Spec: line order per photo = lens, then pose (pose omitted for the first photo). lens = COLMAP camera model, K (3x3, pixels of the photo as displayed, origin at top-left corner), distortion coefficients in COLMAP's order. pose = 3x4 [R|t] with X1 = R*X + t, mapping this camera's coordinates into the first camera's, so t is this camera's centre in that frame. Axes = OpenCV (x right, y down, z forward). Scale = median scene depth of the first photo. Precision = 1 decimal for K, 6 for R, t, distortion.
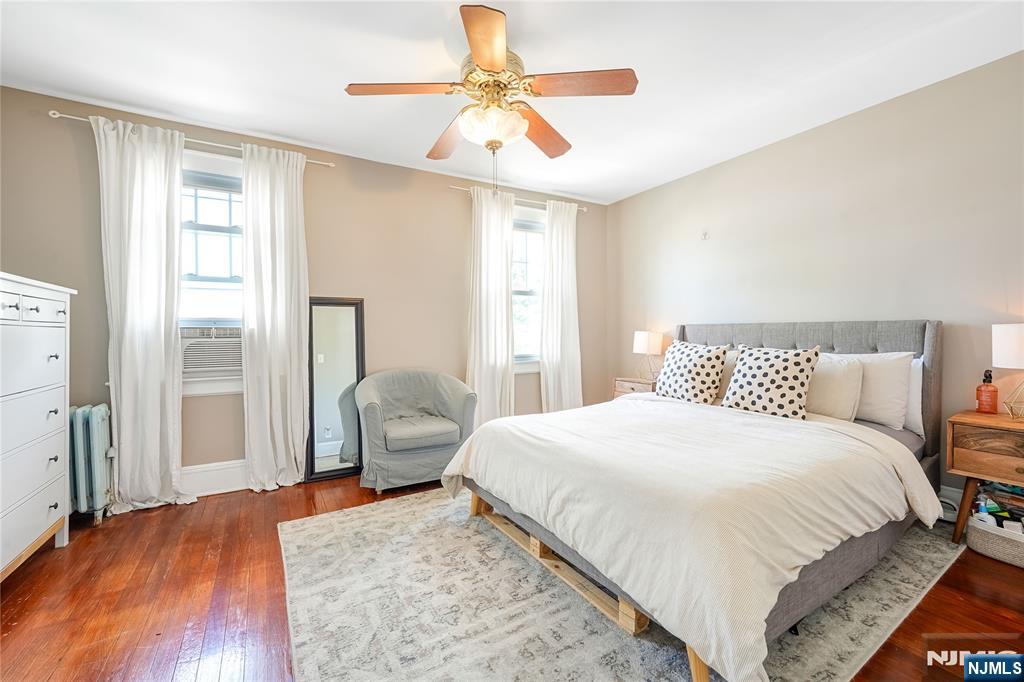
lens RADIAL K [[425.4, 0, 514.4], [0, 425.4, 338.9], [0, 0, 1]] dist [0.001452, 0.000570]
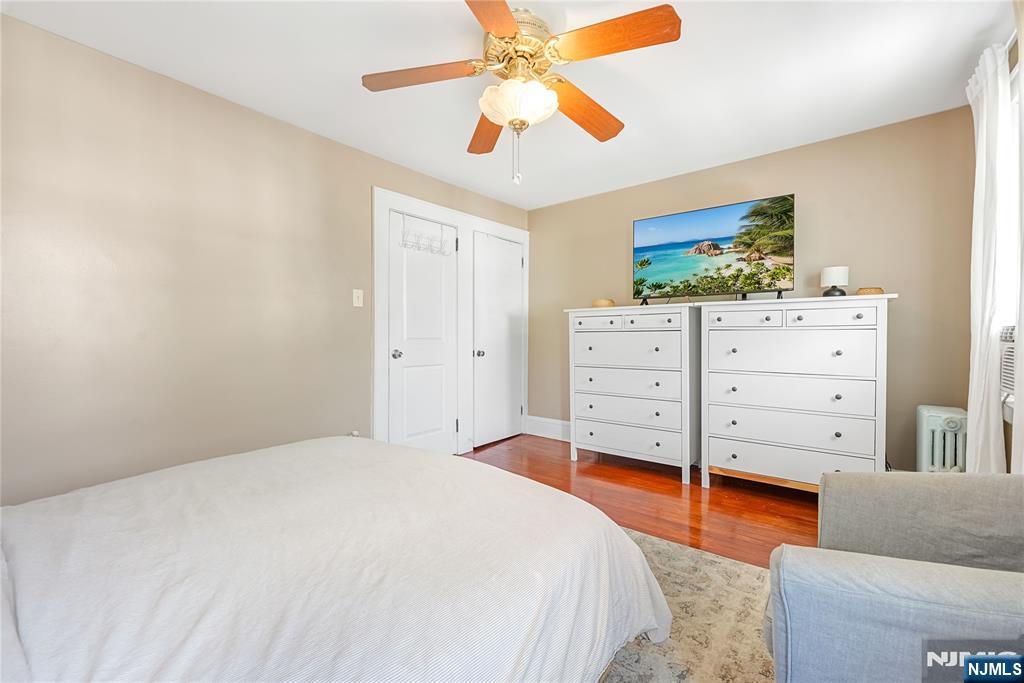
lens RADIAL K [[425.4, 0, 514.4], [0, 425.4, 339.4], [0, 0, 1]] dist [0.001452, 0.000570]
pose [[-0.936800, -0.004475, -0.349838, 0.231310], [-0.007038, 0.999957, 0.006053, -0.001752], [0.349796, 0.008132, -0.936791, 1.672726]]
